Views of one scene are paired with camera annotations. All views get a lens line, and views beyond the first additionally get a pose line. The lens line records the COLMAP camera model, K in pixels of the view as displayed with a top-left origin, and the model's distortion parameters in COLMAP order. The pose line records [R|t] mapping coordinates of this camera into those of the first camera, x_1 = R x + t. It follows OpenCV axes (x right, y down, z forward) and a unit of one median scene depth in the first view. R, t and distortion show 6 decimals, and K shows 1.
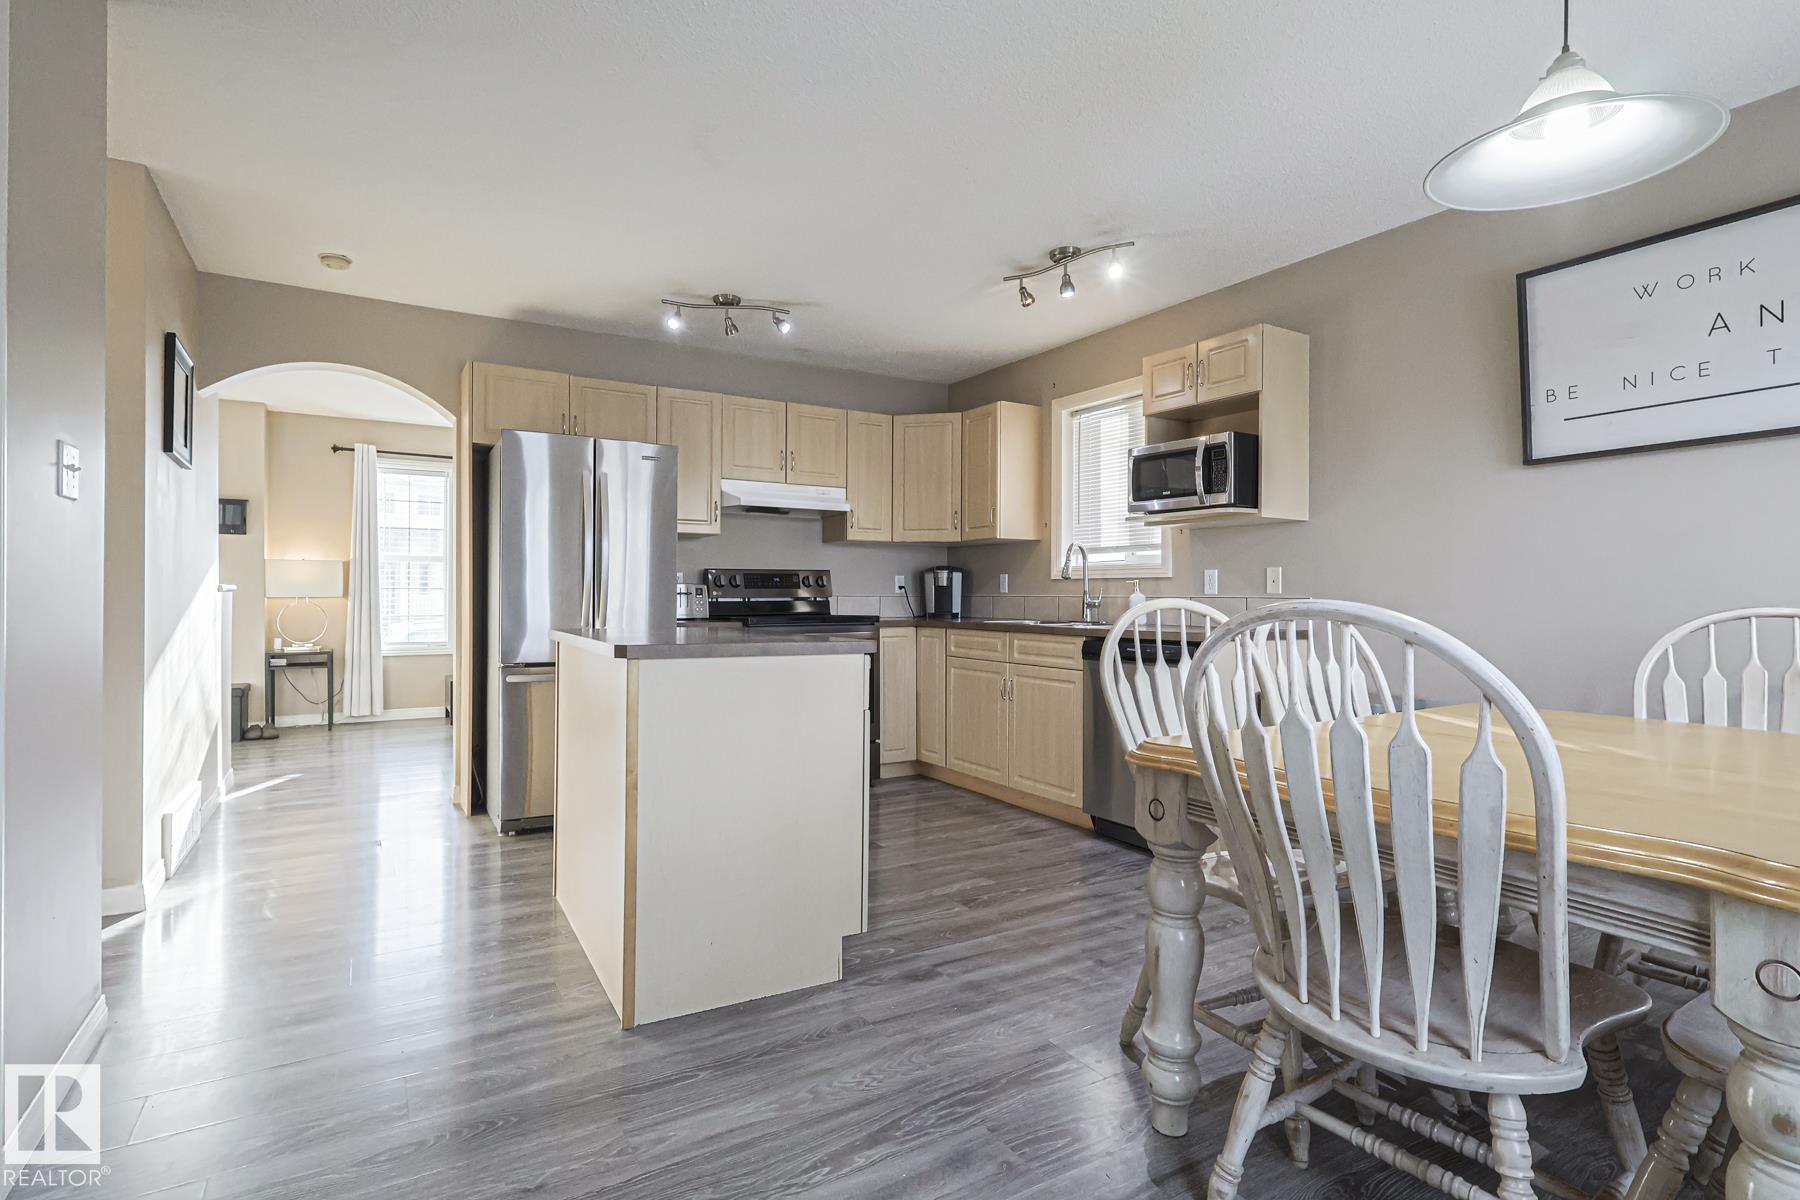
lens RADIAL K [[870.7, 0, 889.7], [0, 870.7, 593.5], [0, 0, 1]] dist [-0.001482, 0.000804]
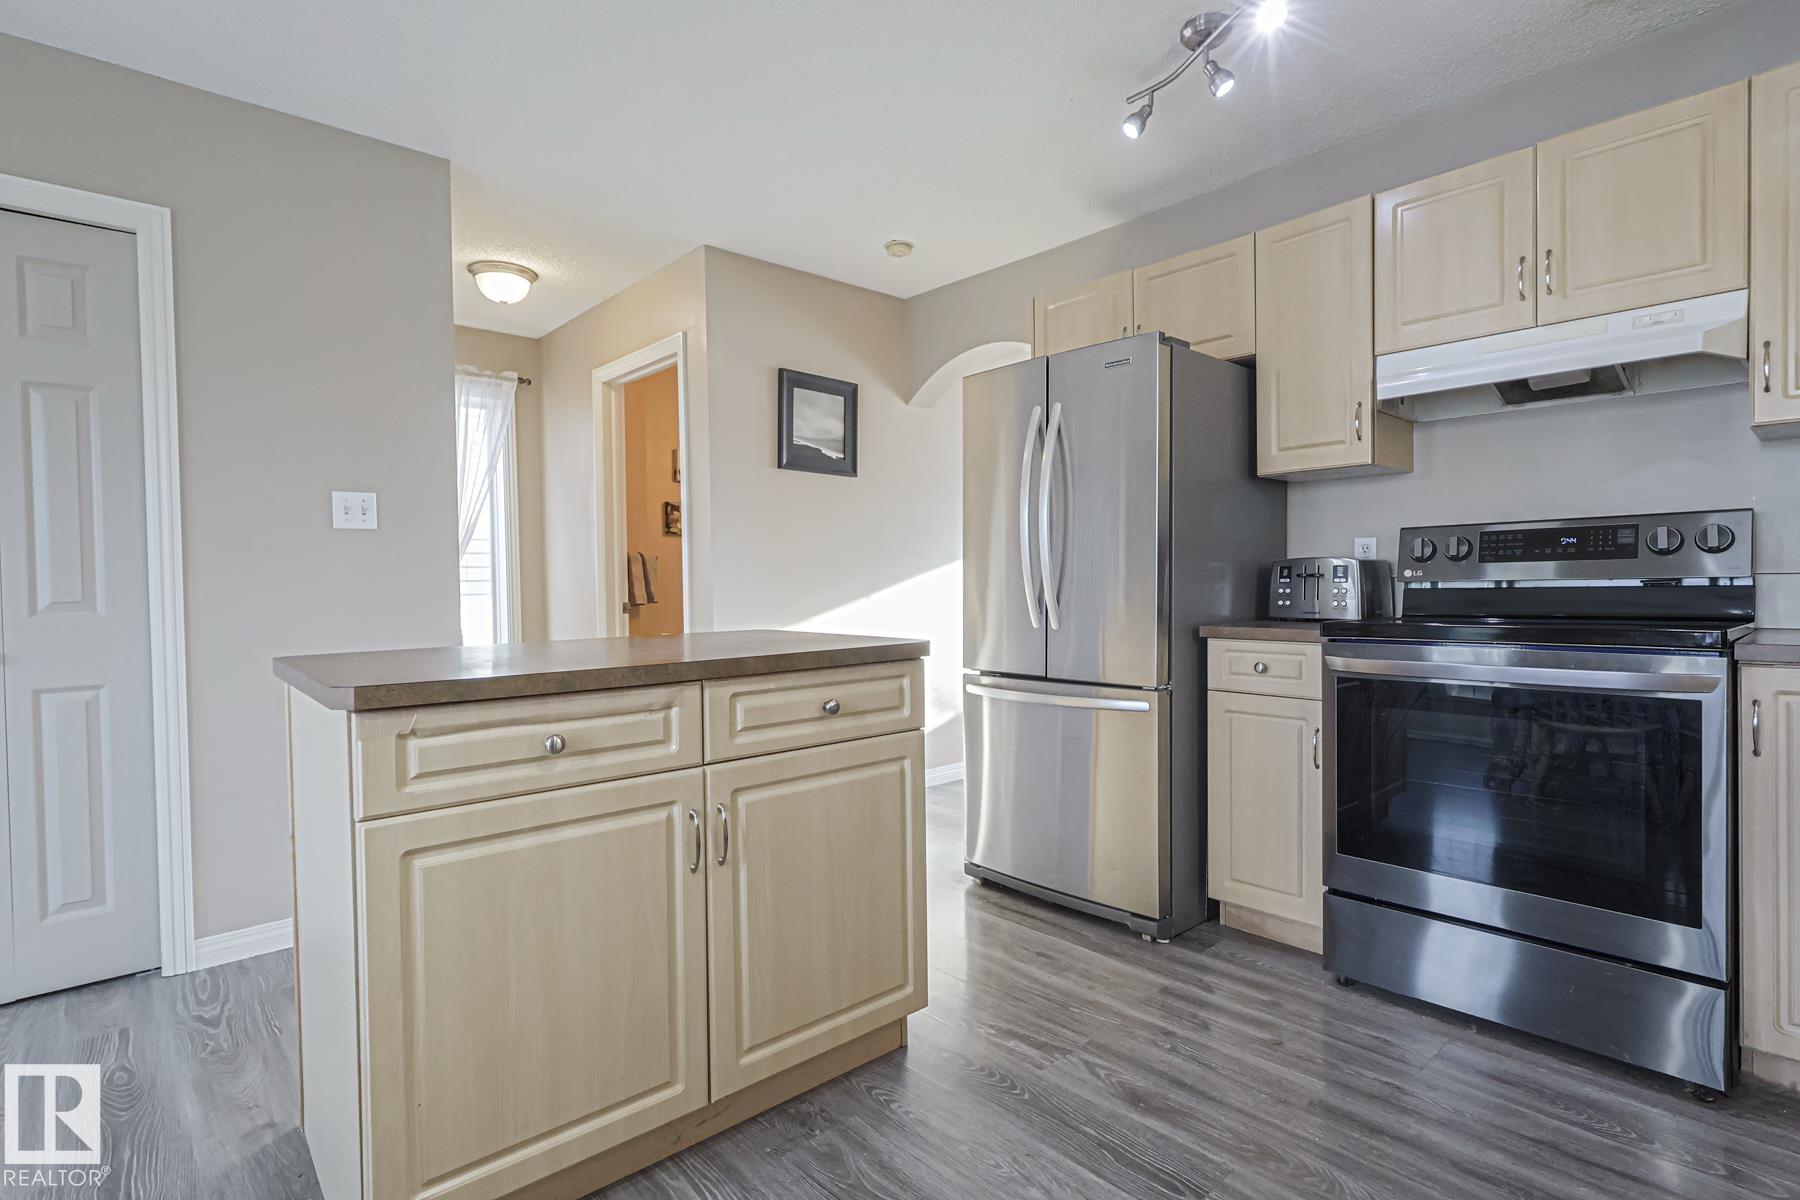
lens RADIAL K [[870.7, 0, 889.7], [0, 870.7, 593.5], [0, 0, 1]] dist [-0.001482, 0.000804]
pose [[0.191269, 0.010398, -0.981483, 0.264029], [0.014457, 0.999806, 0.013410, 0.000869], [0.981431, -0.016754, 0.191081, 0.587519]]
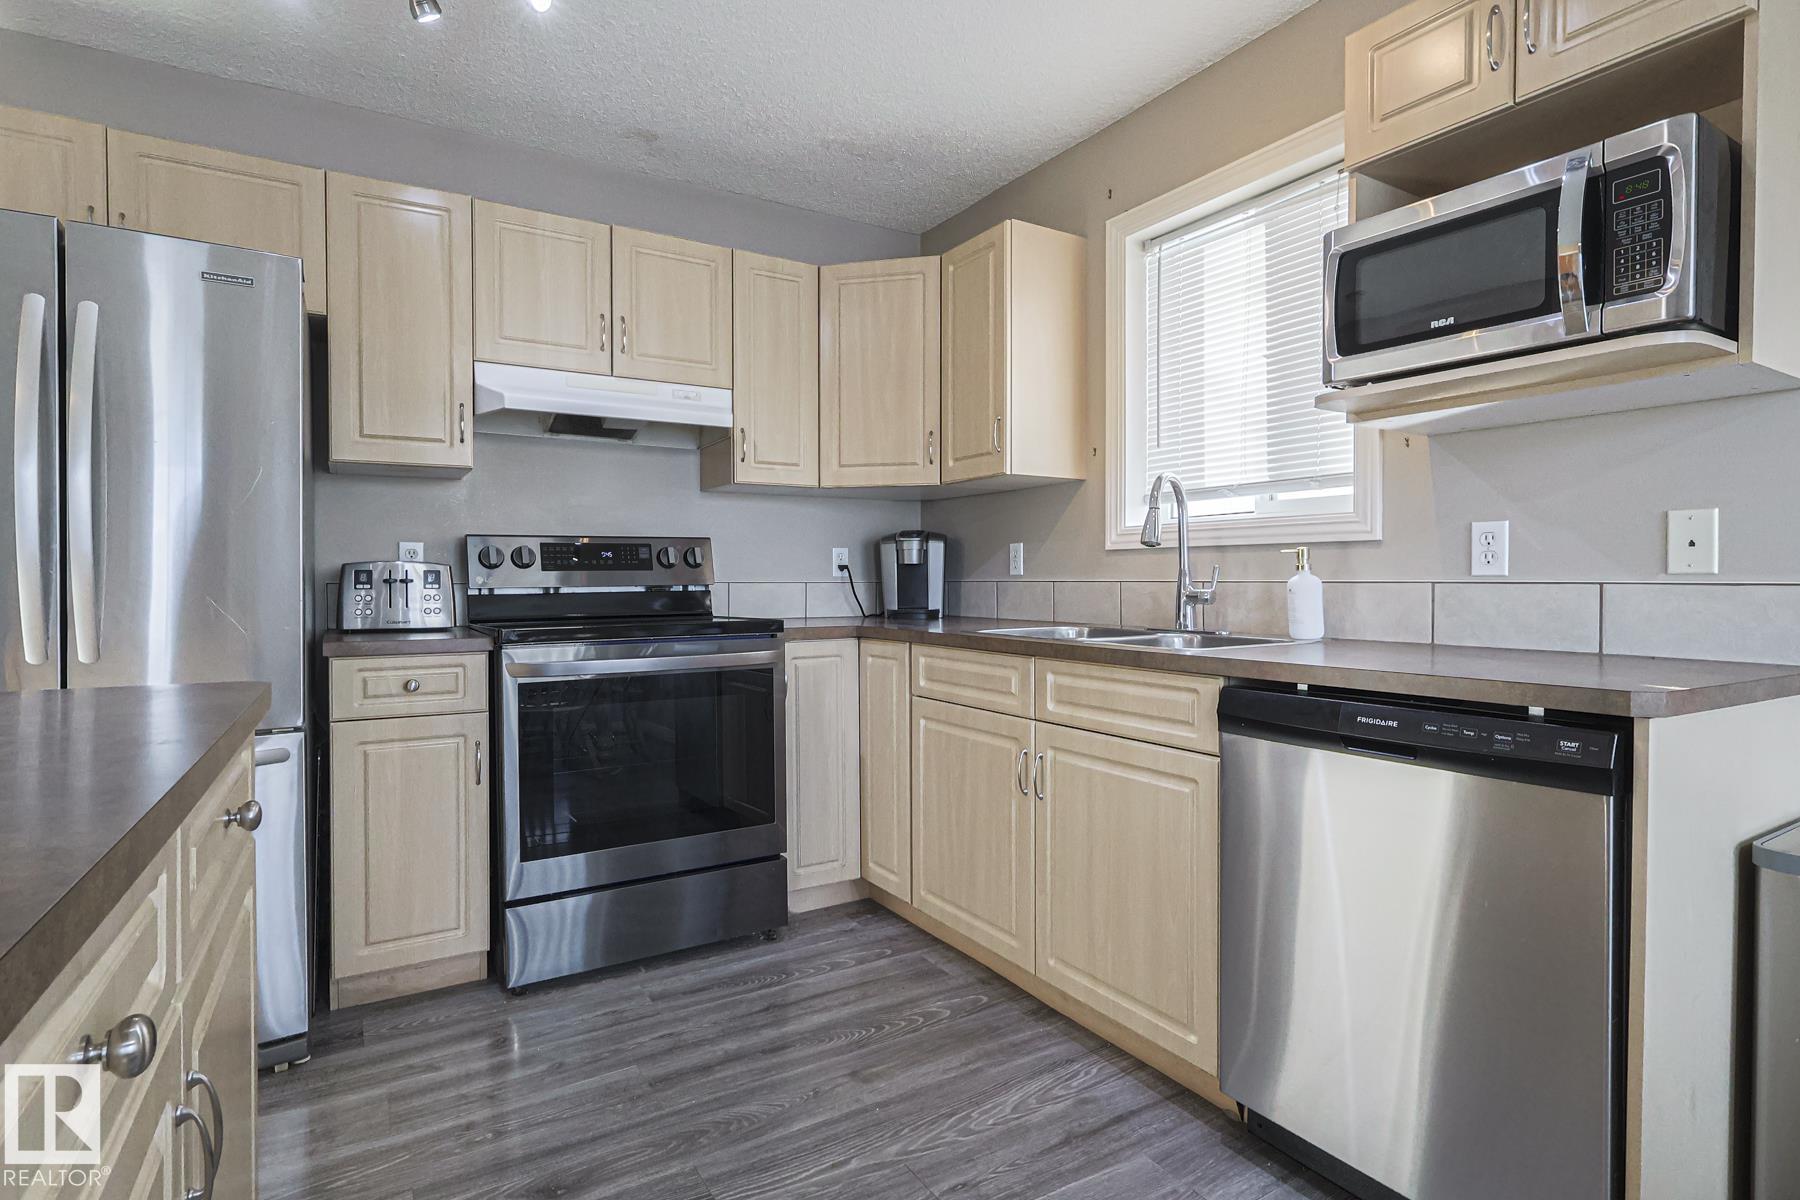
lens RADIAL K [[913.1, 0, 866.7], [0, 913.1, 590.4], [0, 0, 1]] dist [-0.000360, 0.000058]
pose [[0.999895, -0.005099, -0.013588, 0.044183], [0.005298, 0.999879, 0.014604, -0.000212], [0.013512, -0.014674, 0.999801, 0.431529]]
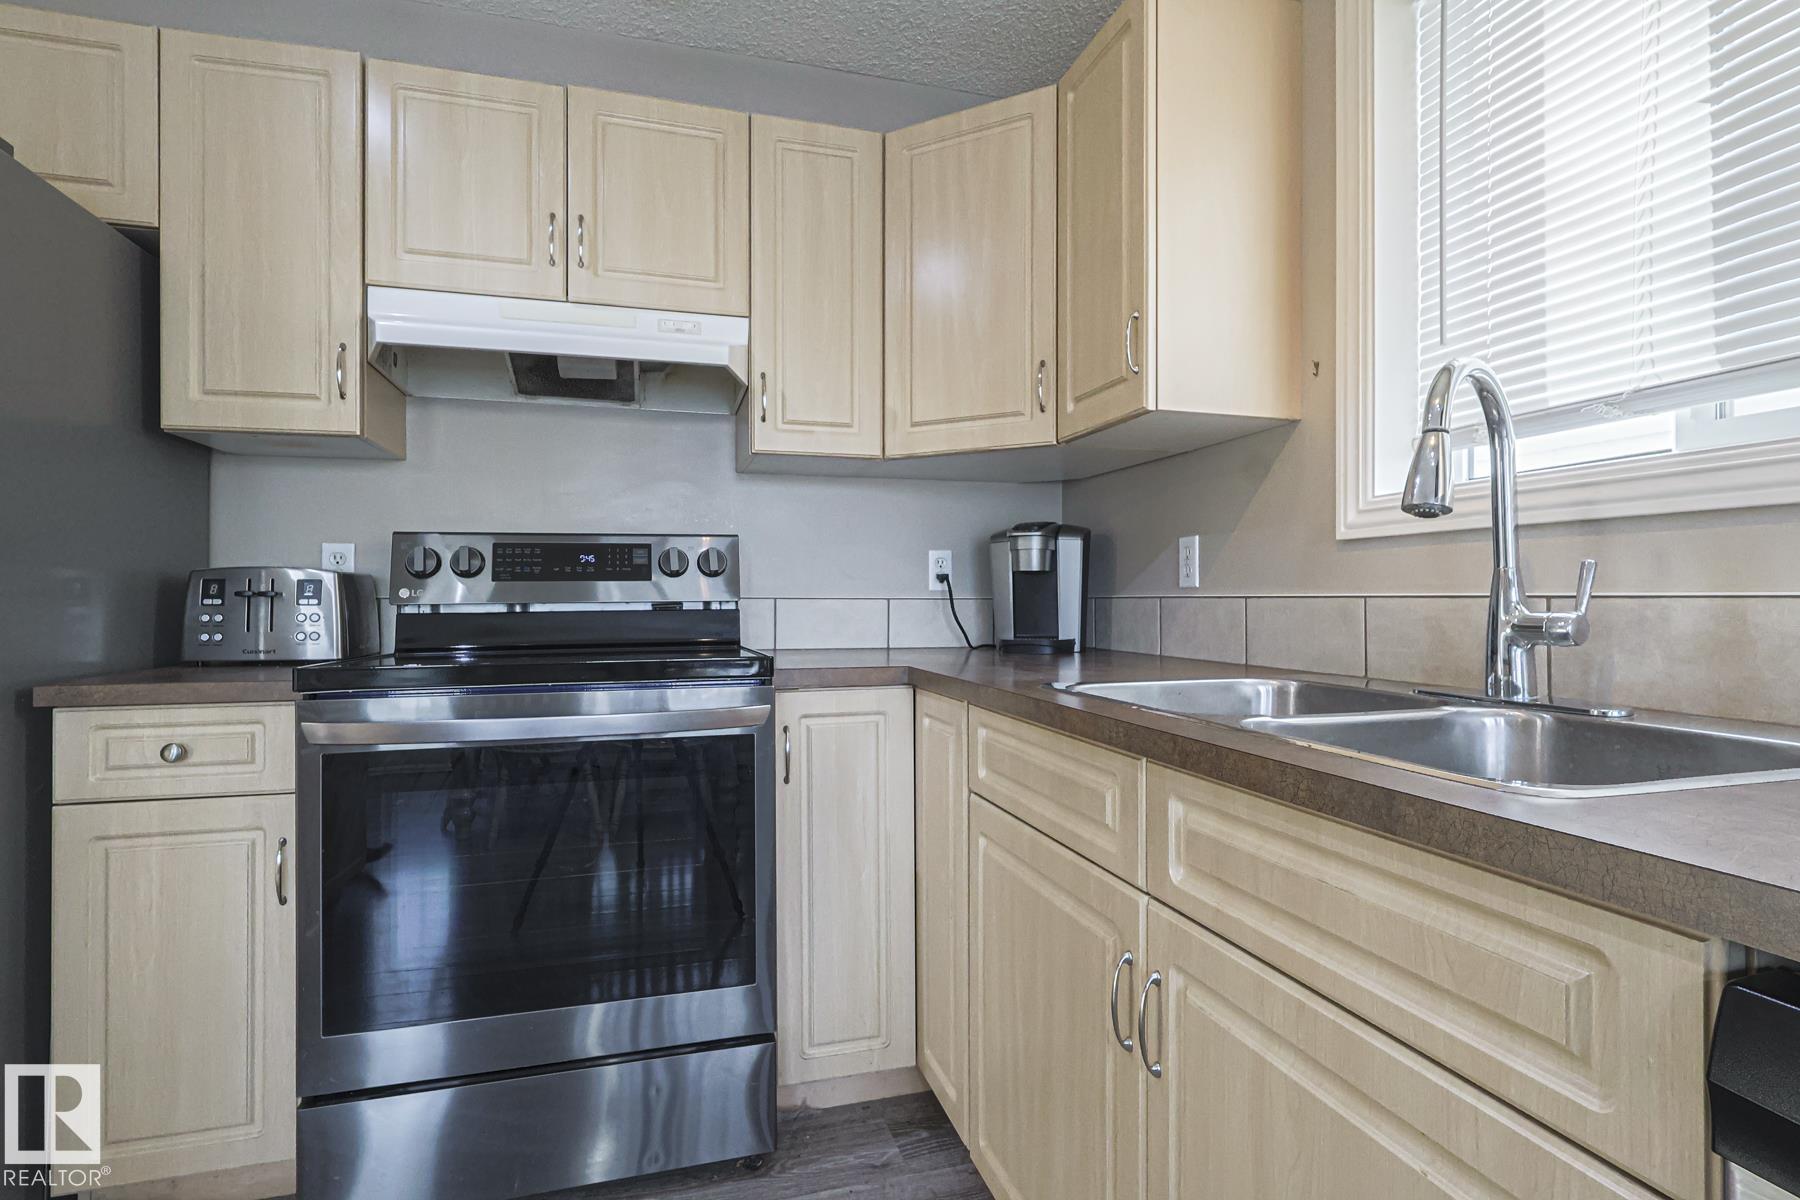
lens RADIAL K [[880.8, 0, 897.2], [0, 880.8, 596.3], [0, 0, 1]] dist [0.000679, 0.000642]
pose [[0.967808, -0.003828, -0.251660, 0.115602], [0.003665, 0.999993, -0.001115, 0.002976], [0.251662, 0.000157, 0.967815, 0.671846]]
